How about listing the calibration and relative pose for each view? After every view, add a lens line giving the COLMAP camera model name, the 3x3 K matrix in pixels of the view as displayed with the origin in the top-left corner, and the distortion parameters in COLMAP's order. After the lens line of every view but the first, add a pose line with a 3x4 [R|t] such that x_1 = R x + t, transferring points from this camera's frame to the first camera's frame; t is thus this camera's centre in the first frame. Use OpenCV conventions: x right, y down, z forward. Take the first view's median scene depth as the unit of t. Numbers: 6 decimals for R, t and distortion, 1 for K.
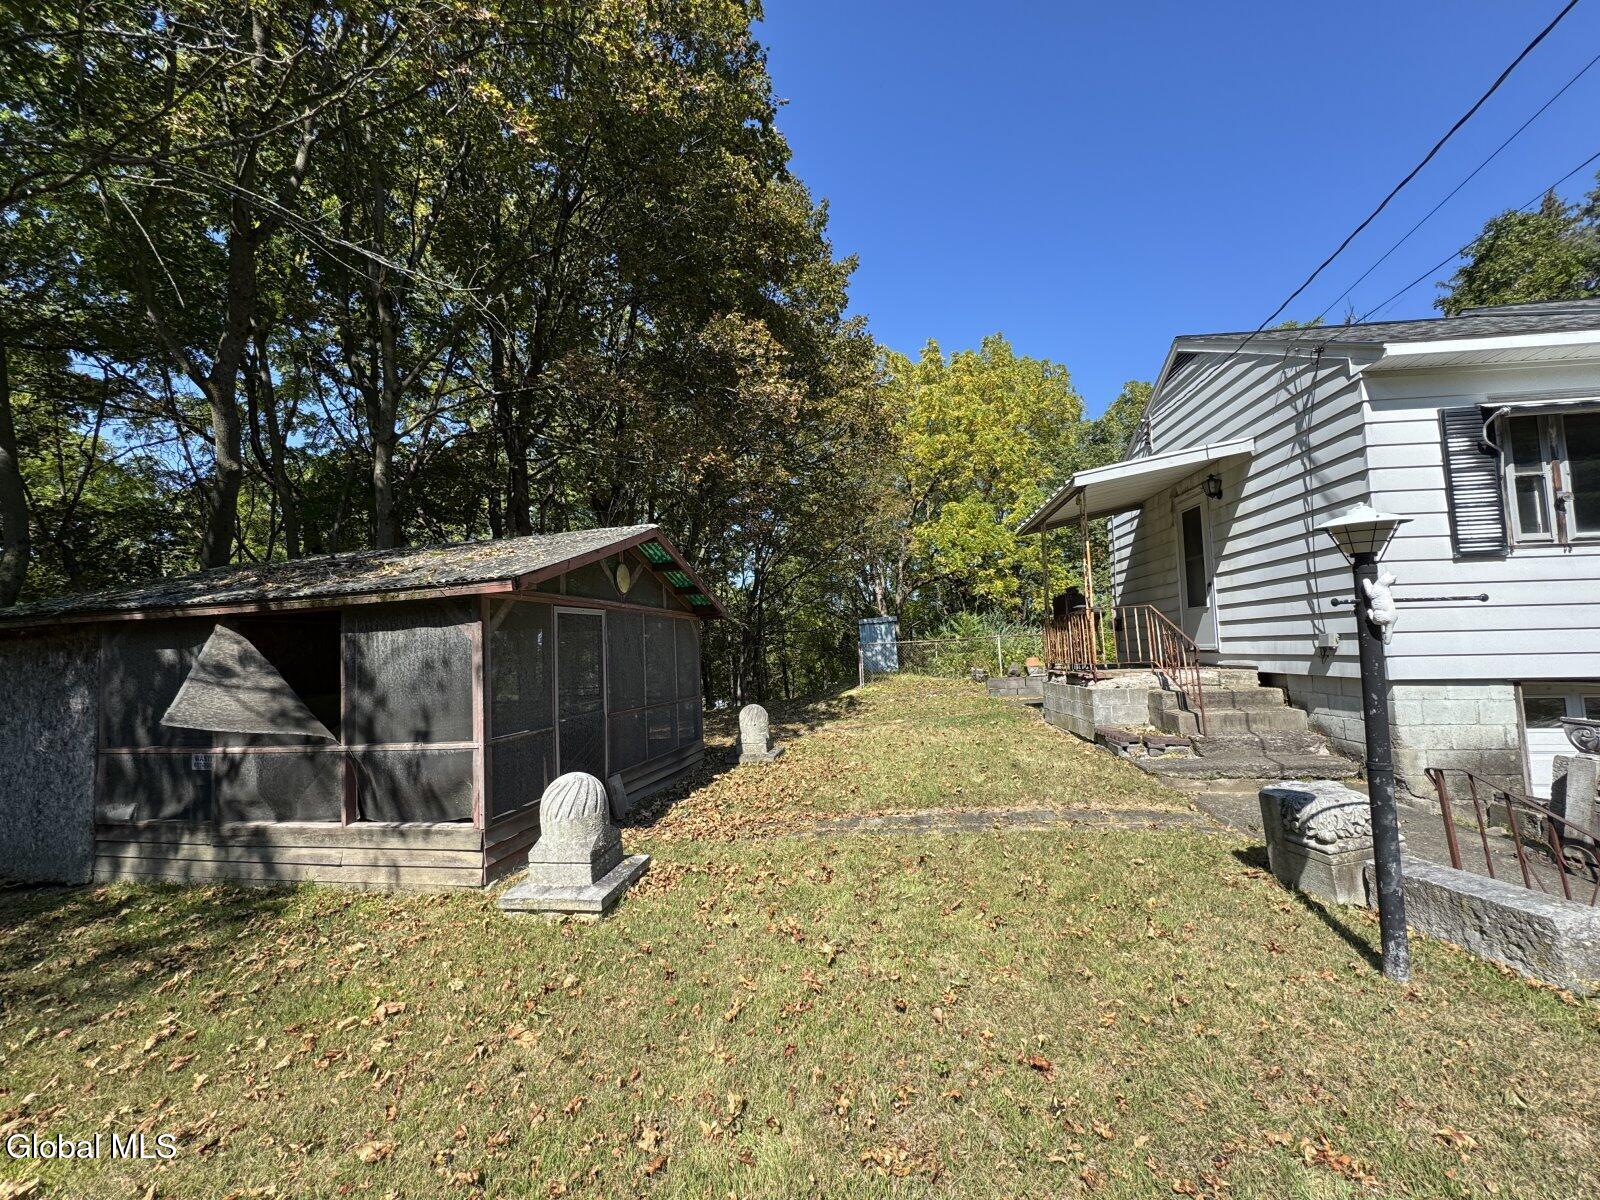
lens RADIAL K [[640.3, 0, 801.7], [0, 640.3, 601.4], [0, 0, 1]] dist [0.001141, 0.000164]
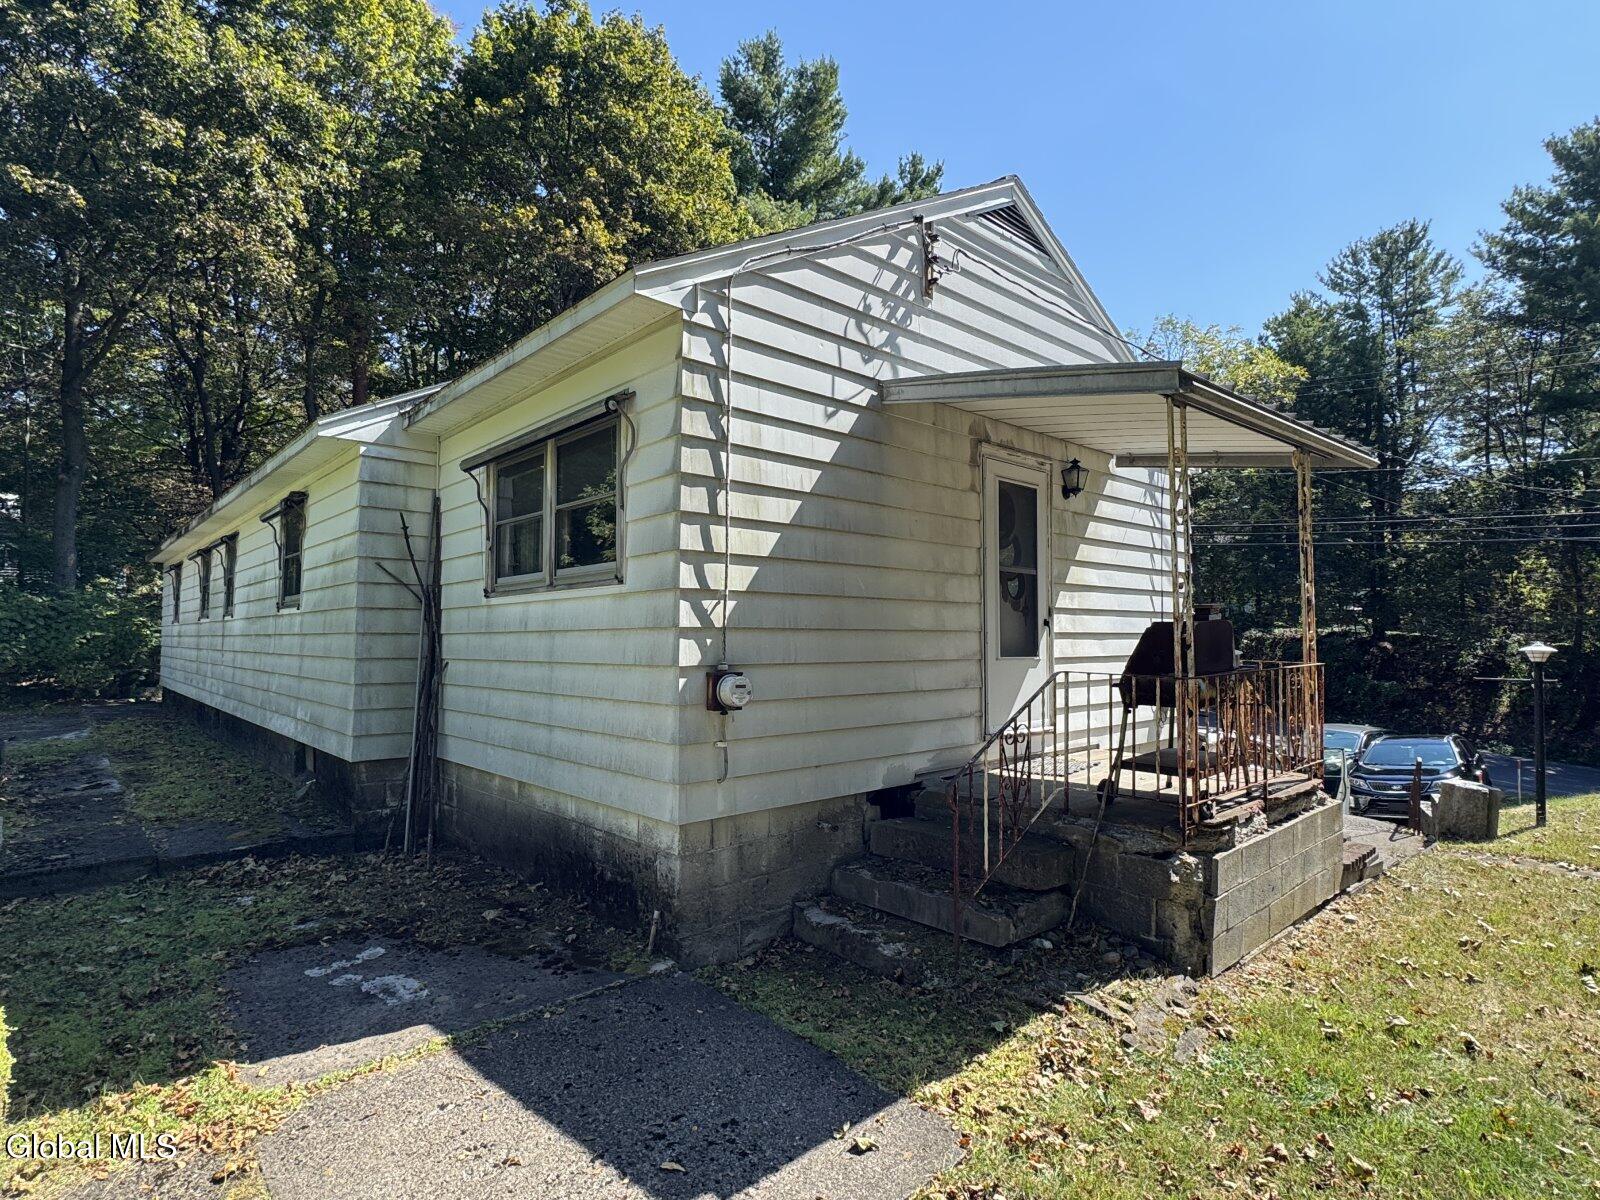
lens RADIAL K [[839.3, 0, 800.5], [0, 839.3, 606.7], [0, 0, 1]] dist [-0.001832, 0.000635]
pose [[-0.755300, 0.062760, 0.652368, 0.363033], [-0.021557, 0.992487, -0.120438, 0.075521], [-0.655025, -0.105030, -0.748272, 2.203157]]
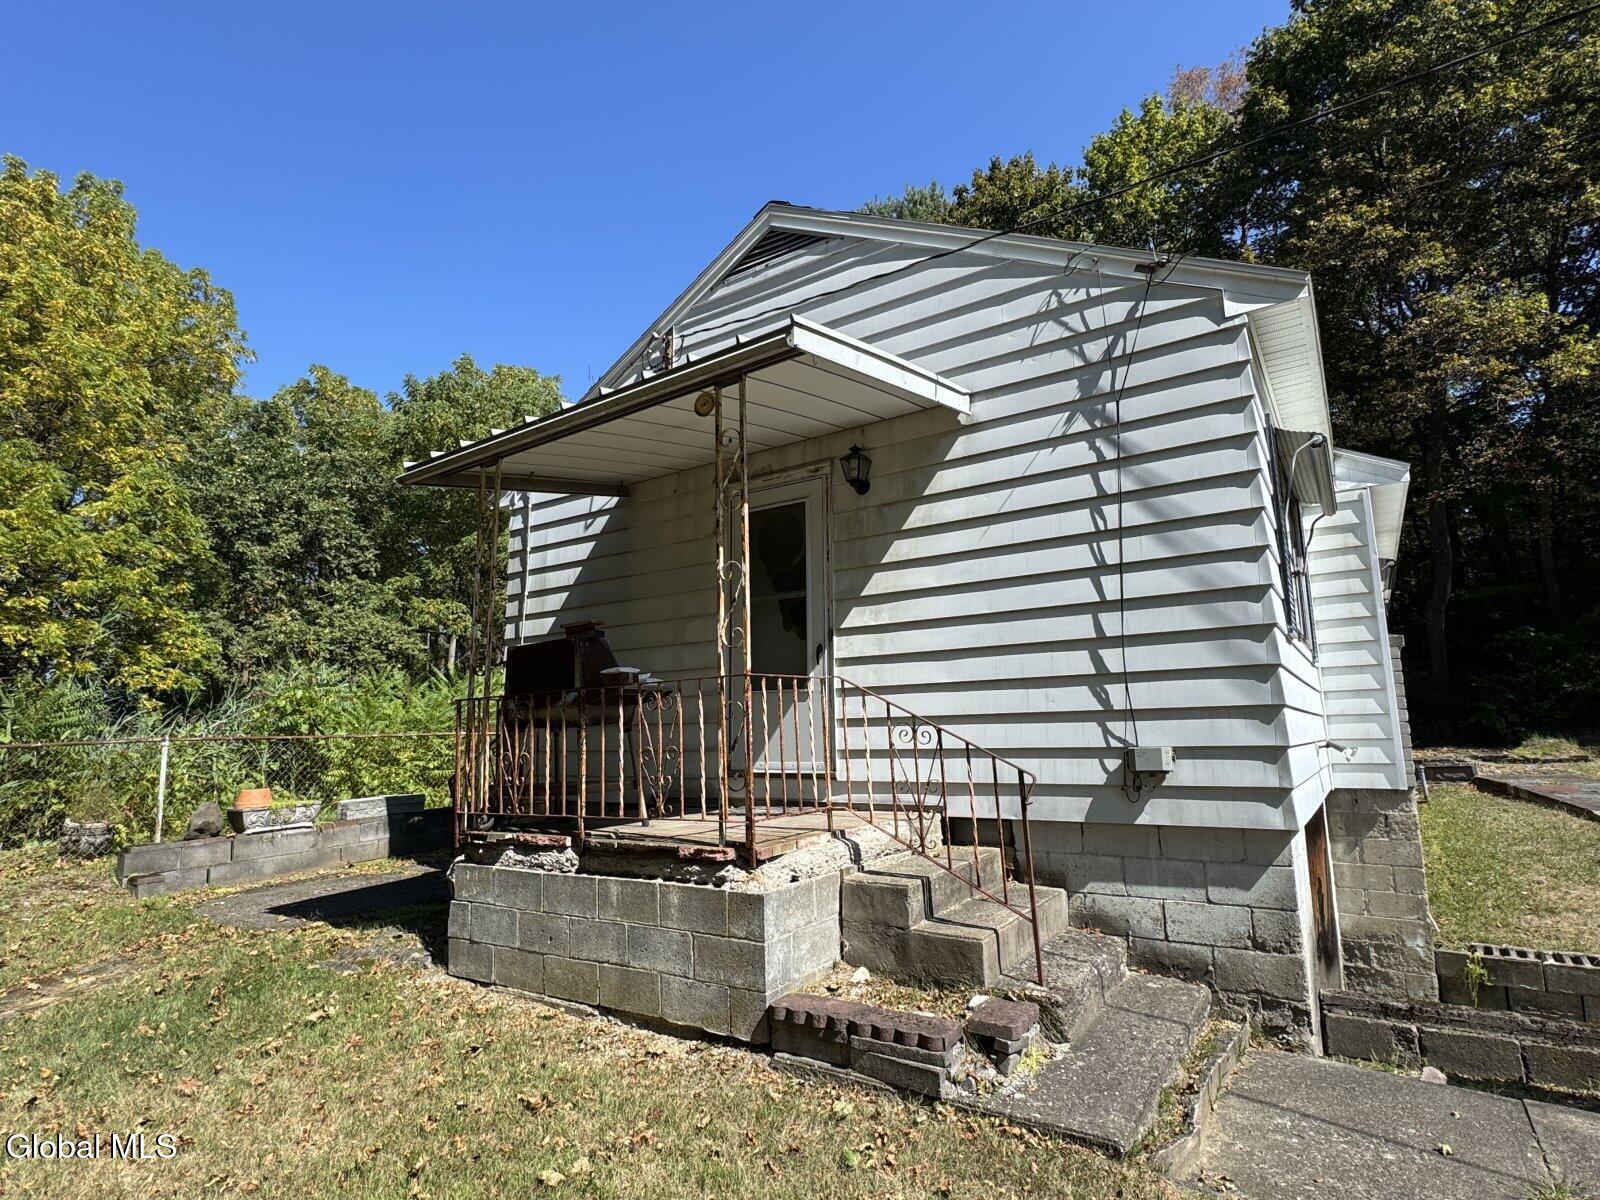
lens RADIAL K [[839.3, 0, 805.9], [0, 839.3, 599.9], [0, 0, 1]] dist [-0.001832, 0.000635]
pose [[0.457441, 0.158952, 0.874919, 0.021176], [-0.061211, 0.987189, -0.147345, 0.046432], [-0.887131, 0.013847, 0.461310, 0.864910]]
